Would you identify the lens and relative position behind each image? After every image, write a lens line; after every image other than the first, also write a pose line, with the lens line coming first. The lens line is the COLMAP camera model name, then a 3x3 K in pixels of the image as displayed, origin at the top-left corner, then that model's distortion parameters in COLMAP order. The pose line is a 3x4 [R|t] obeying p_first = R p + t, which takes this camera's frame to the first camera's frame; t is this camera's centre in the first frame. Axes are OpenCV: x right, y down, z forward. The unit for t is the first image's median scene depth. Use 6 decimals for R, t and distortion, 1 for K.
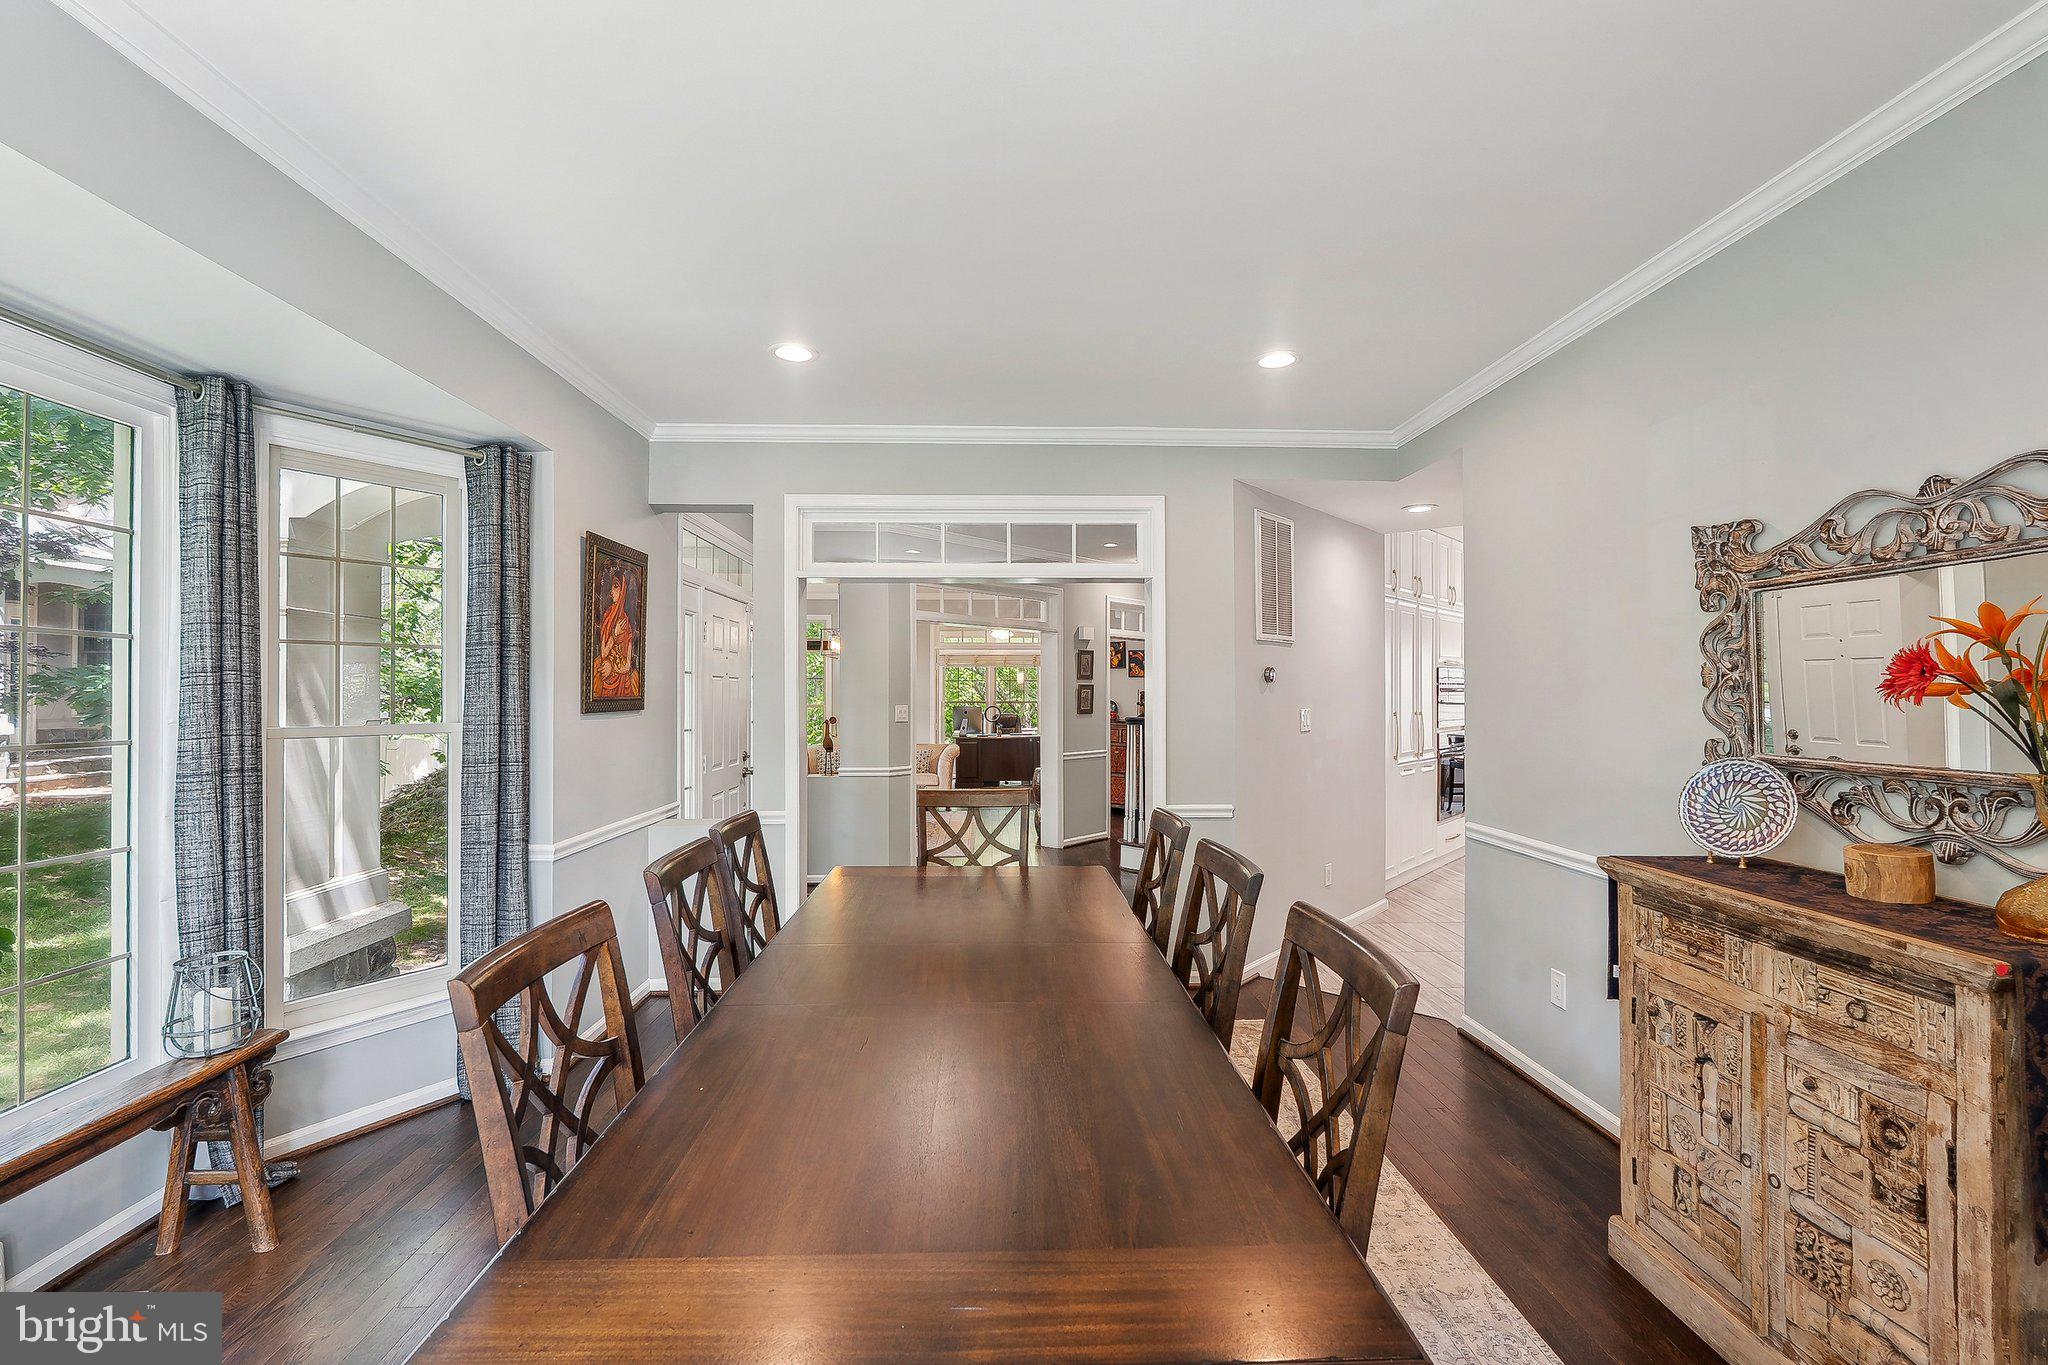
lens RADIAL K [[893.6, 0, 1026.2], [0, 893.6, 684.8], [0, 0, 1]] dist [-0.006849, 0.000622]
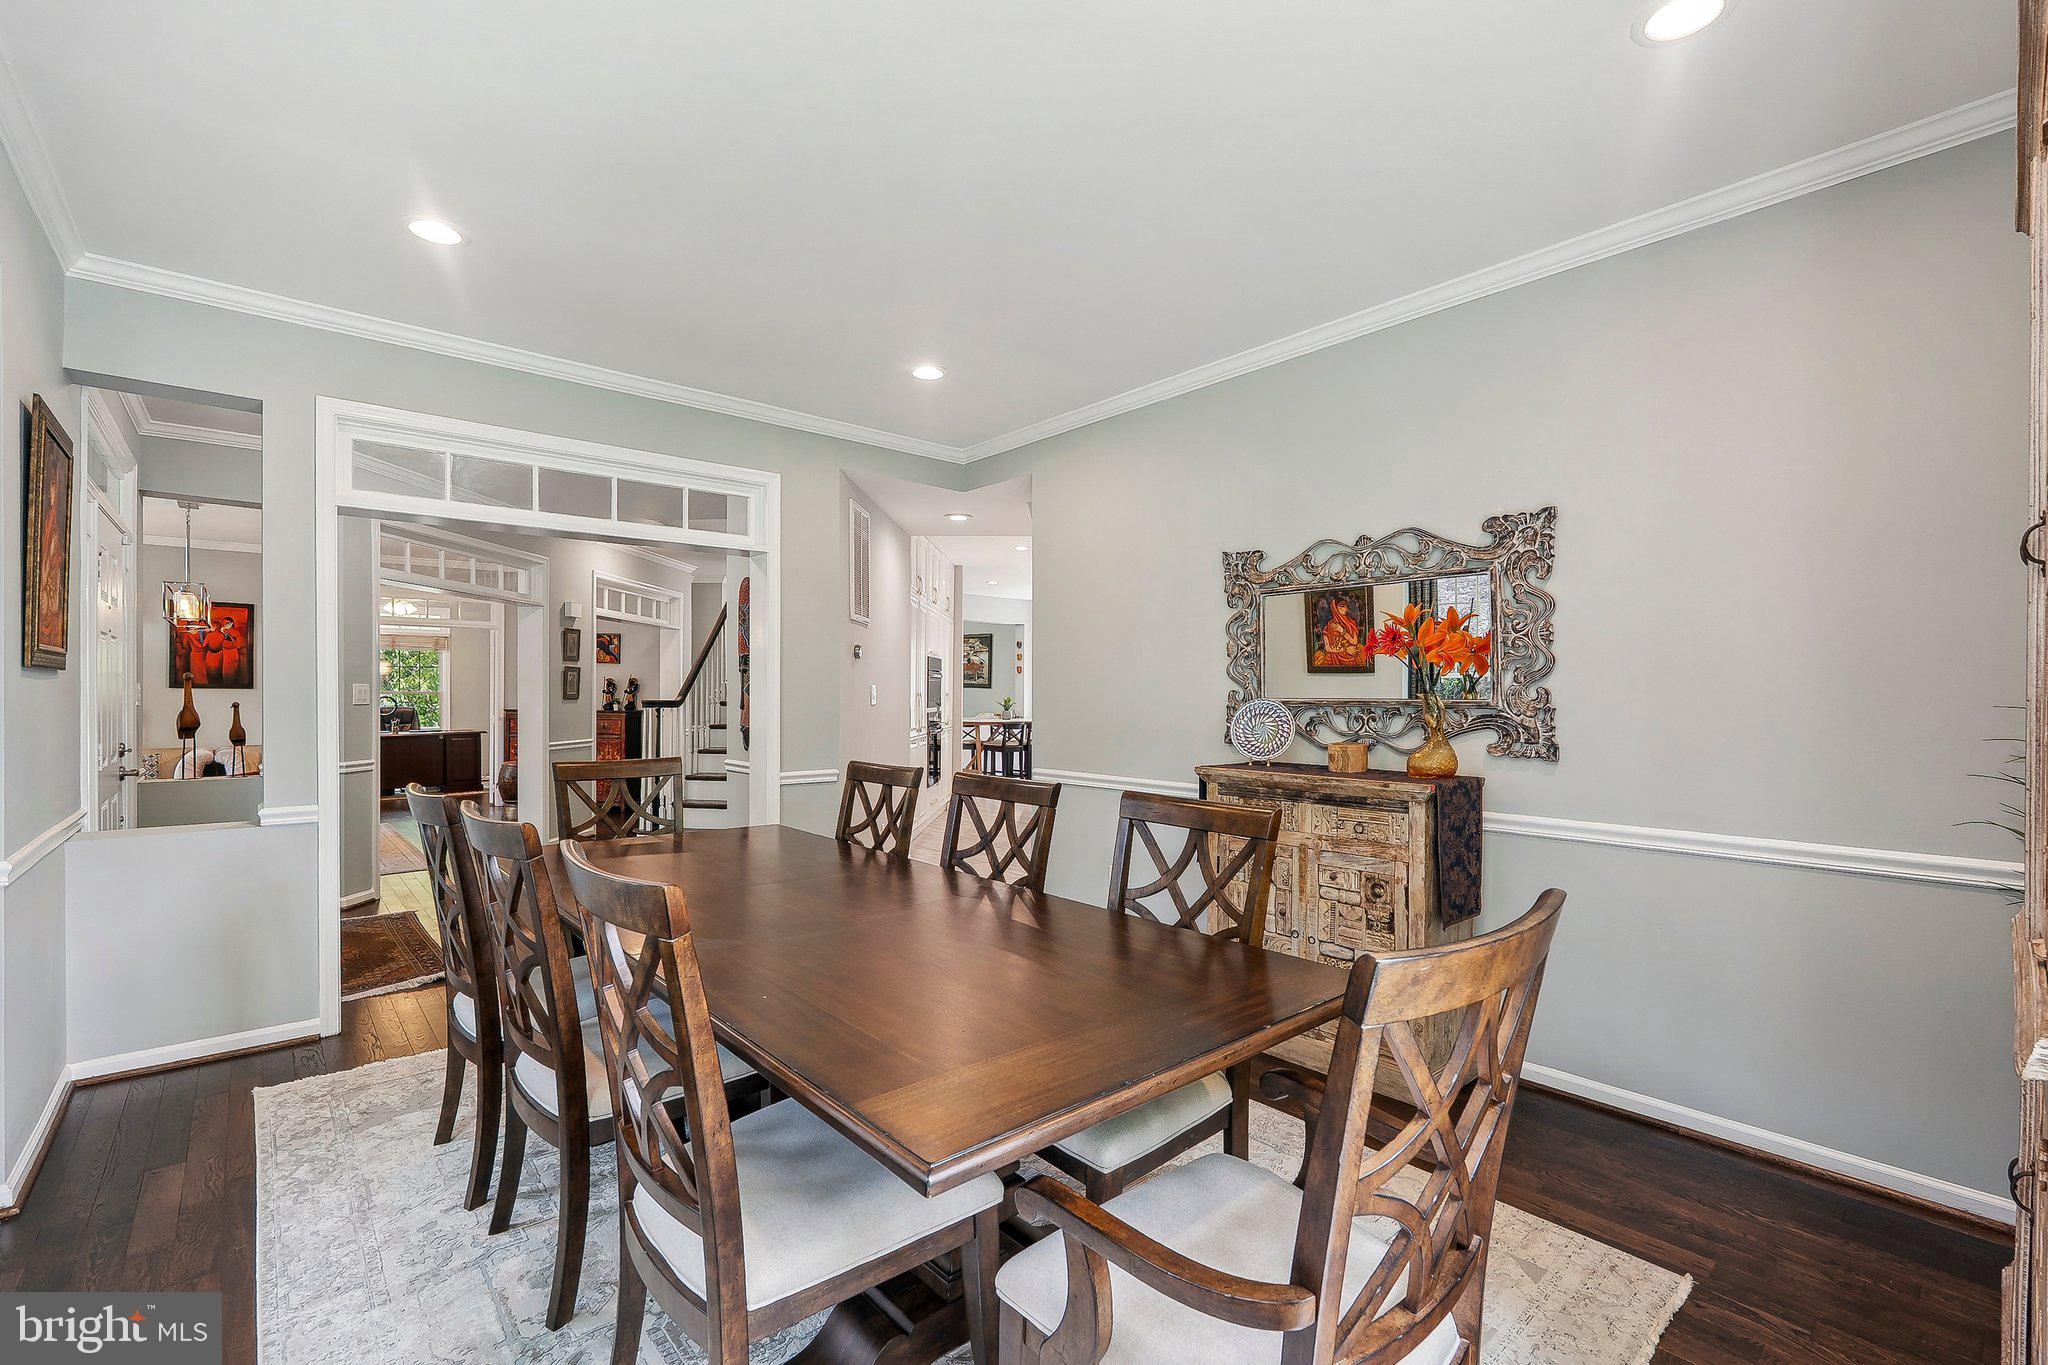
lens RADIAL K [[893.6, 0, 1042.5], [0, 893.6, 697.0], [0, 0, 1]] dist [-0.006849, 0.000622]
pose [[0.774032, 0.000063, 0.633146, -0.597736], [-0.008410, 0.999913, 0.010183, 0.075676], [-0.633090, -0.013206, 0.773965, 0.010456]]
